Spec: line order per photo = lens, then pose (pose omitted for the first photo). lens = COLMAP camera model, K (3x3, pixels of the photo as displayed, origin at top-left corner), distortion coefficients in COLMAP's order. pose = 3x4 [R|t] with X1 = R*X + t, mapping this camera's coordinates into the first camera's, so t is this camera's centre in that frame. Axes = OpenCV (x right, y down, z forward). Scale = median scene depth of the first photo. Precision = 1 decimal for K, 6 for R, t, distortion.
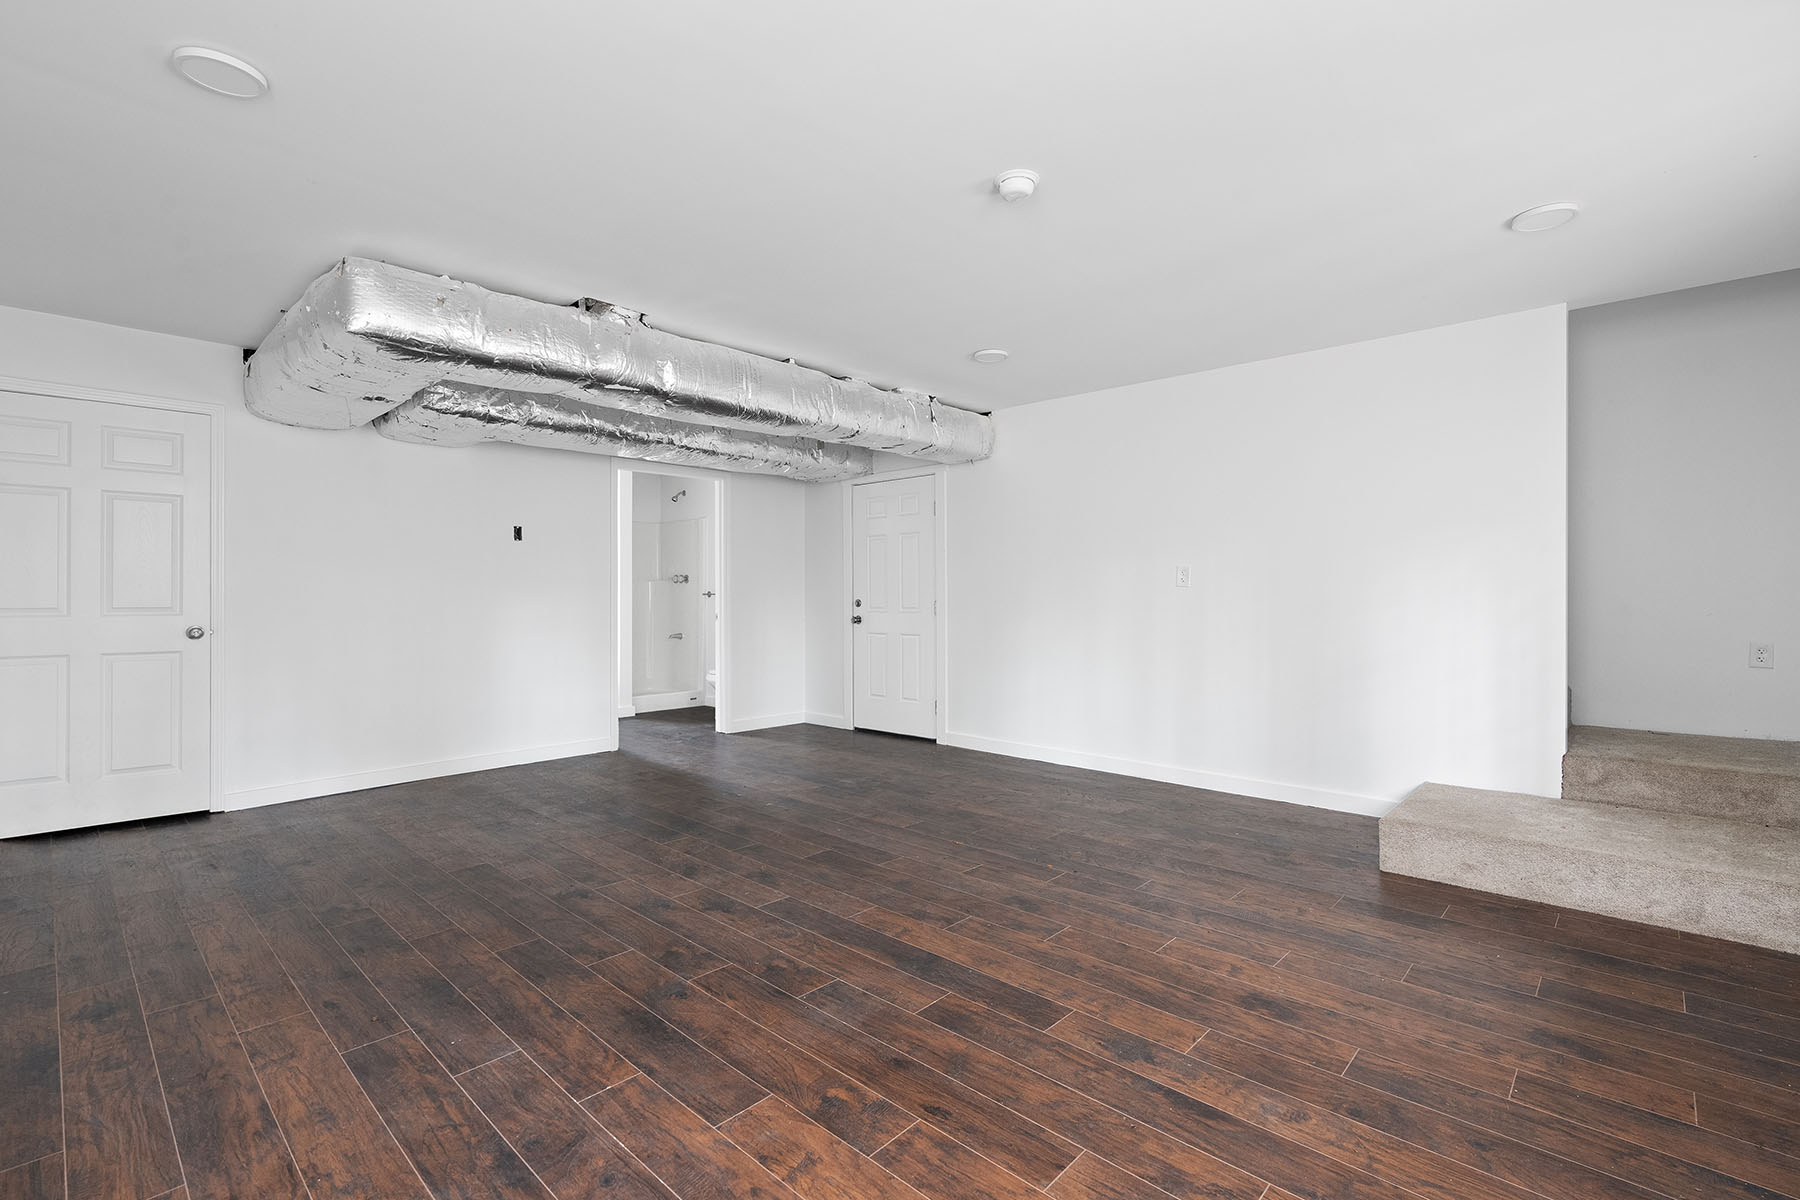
lens RADIAL K [[809.6, 0, 876.5], [0, 809.6, 594.7], [0, 0, 1]] dist [-0.003987, -0.000361]
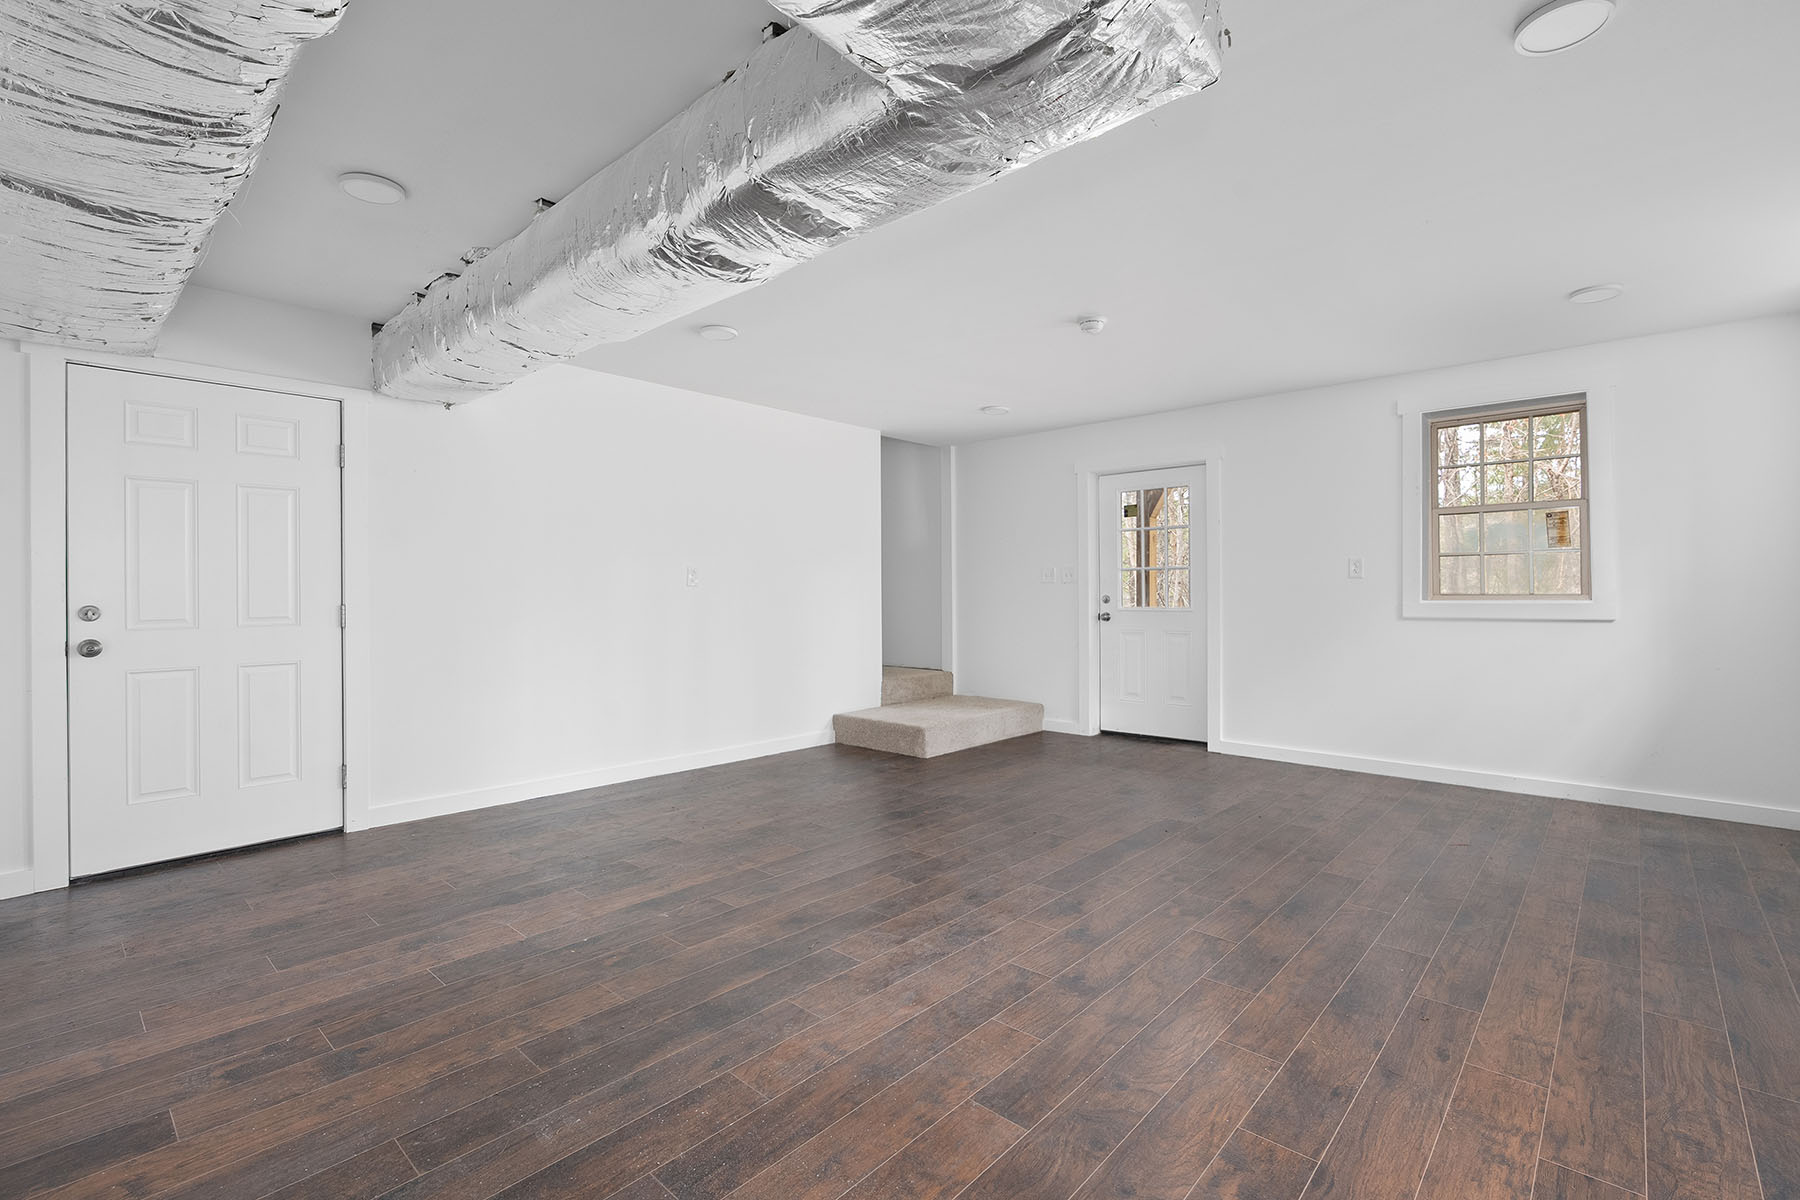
lens RADIAL K [[802.4, 0, 909.8], [0, 802.4, 596.4], [0, 0, 1]] dist [-0.004874, 0.000376]
pose [[-0.032502, -0.003263, 0.999466, -1.371288], [0.002850, 0.999990, 0.003358, 0.001415], [-0.999468, 0.002957, -0.032493, 1.442240]]
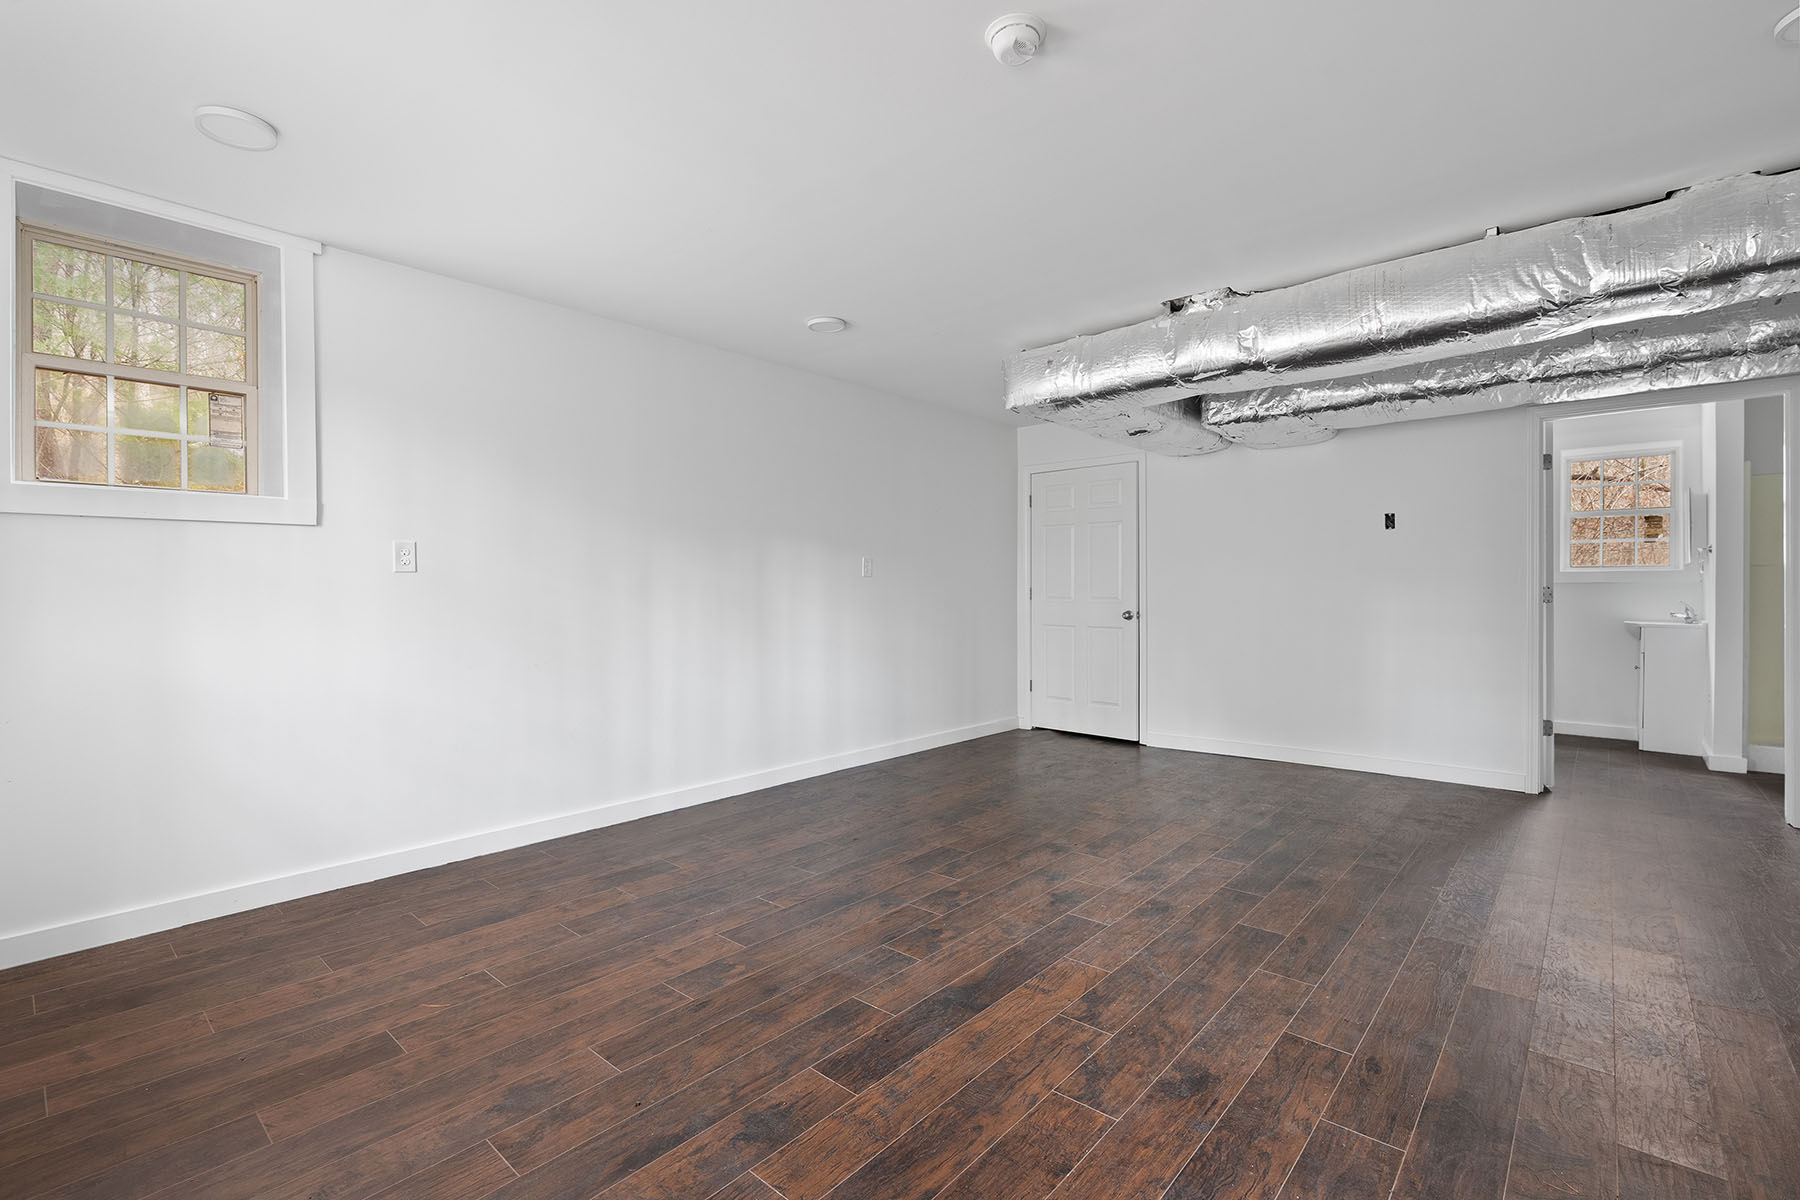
lens RADIAL K [[802.4, 0, 909.8], [0, 802.4, 596.4], [0, 0, 1]] dist [-0.004874, 0.000376]
pose [[0.050549, 0.008741, -0.998683, 0.934439], [0.004171, 0.999951, 0.008963, -0.002768], [0.998713, -0.004618, 0.050510, 0.893615]]
